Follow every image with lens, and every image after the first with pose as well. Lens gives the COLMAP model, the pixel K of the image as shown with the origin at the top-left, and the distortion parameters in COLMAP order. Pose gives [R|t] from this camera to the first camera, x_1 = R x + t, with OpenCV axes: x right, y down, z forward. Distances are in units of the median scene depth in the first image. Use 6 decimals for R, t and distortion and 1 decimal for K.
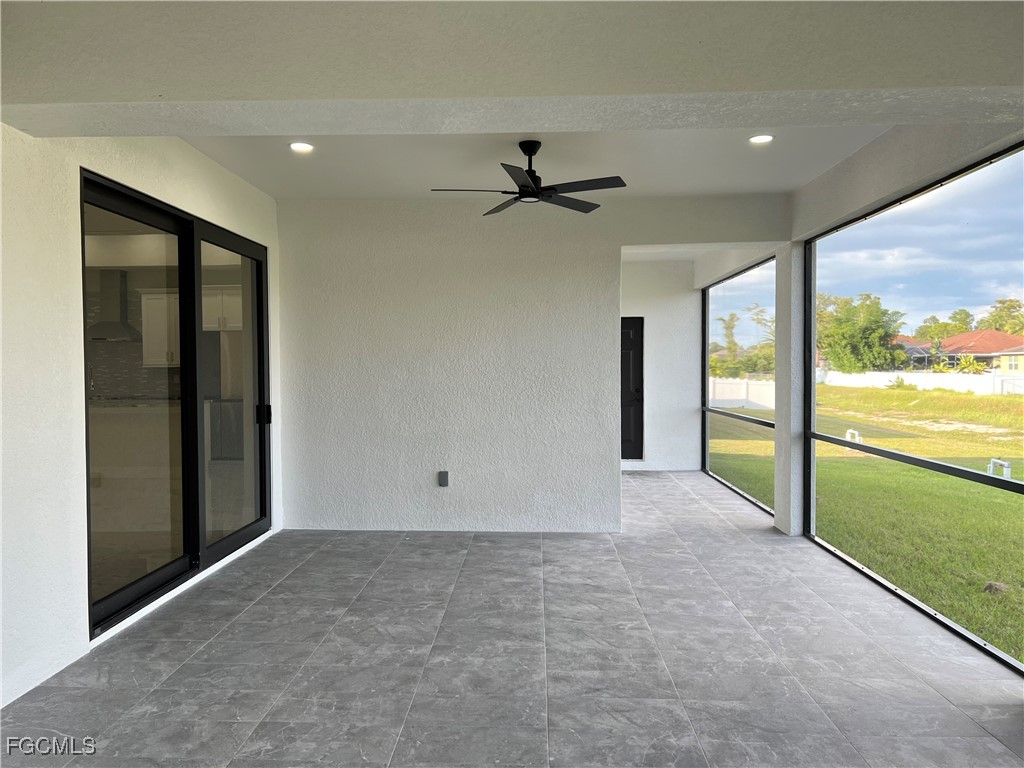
lens RADIAL K [[772.4, 0, 516.7], [0, 772.4, 385.2], [0, 0, 1]] dist [0.053692, -0.058339]
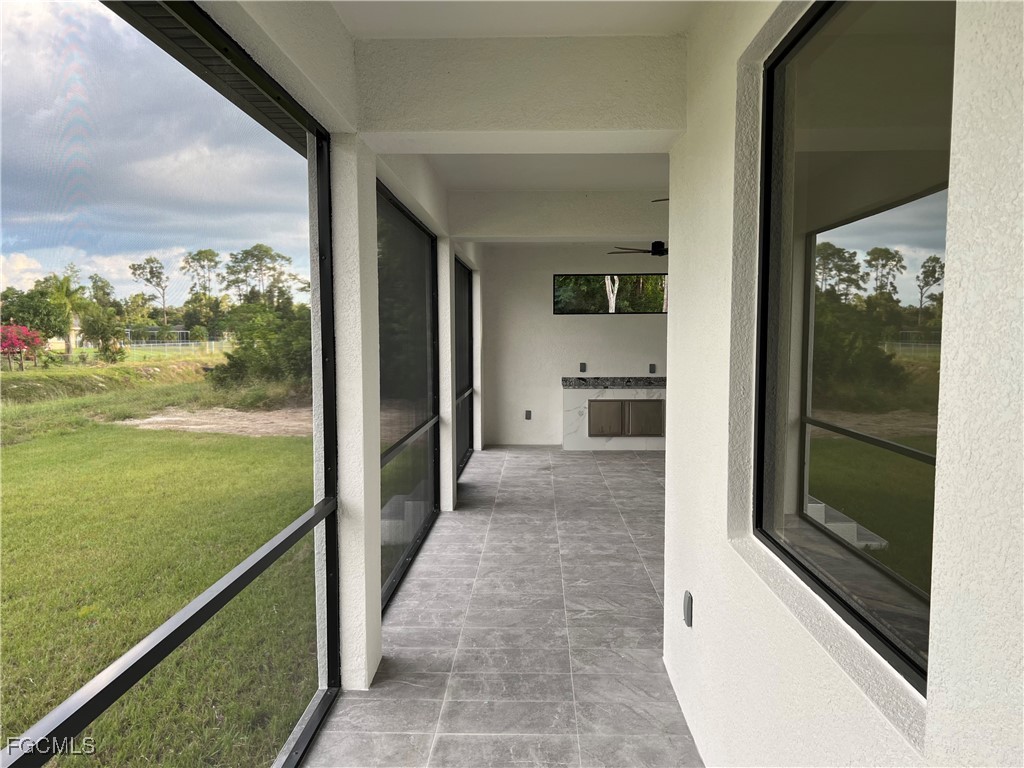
lens RADIAL K [[772.4, 0, 510.7], [0, 772.4, 384.9], [0, 0, 1]] dist [0.053692, -0.058339]
pose [[-0.999919, 0.006215, 0.011148, 0.374059], [0.007209, 0.995781, 0.091476, -0.101491], [-0.010532, 0.091549, -0.995745, 2.406262]]
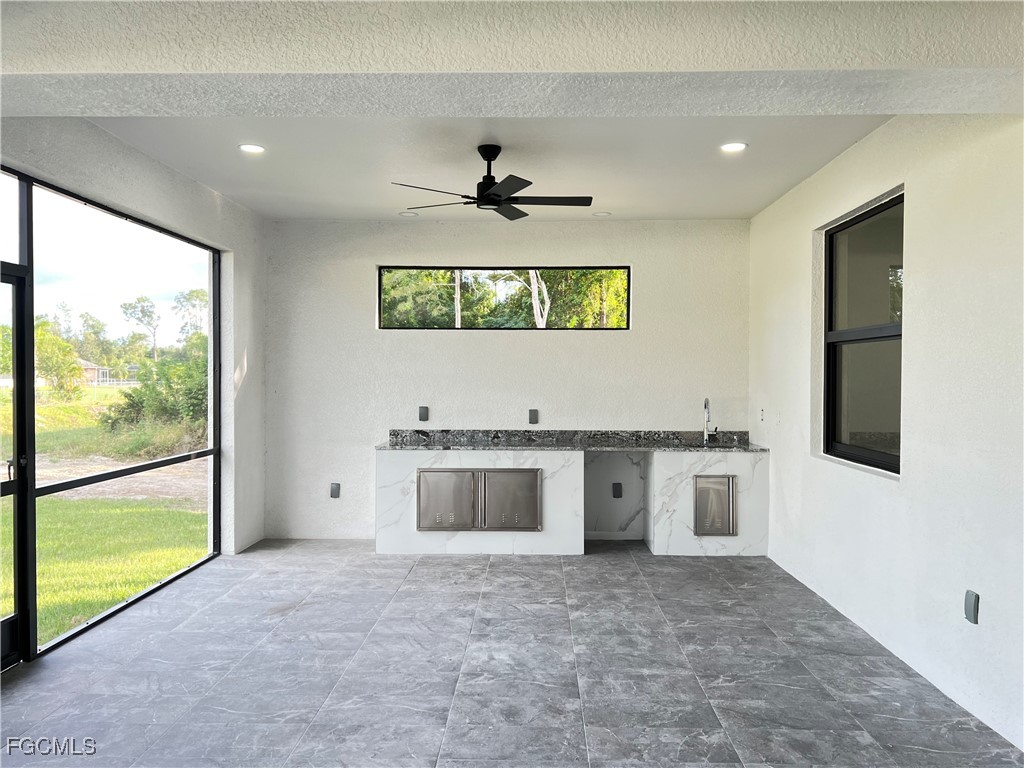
lens RADIAL K [[772.4, 0, 510.2], [0, 772.4, 383.4], [0, 0, 1]] dist [0.053692, -0.058339]
pose [[-1.000000, 0.000567, 0.000115, -0.035897], [0.000571, 0.999319, 0.036889, -0.042585], [-0.000094, 0.036889, -0.999319, 1.392083]]
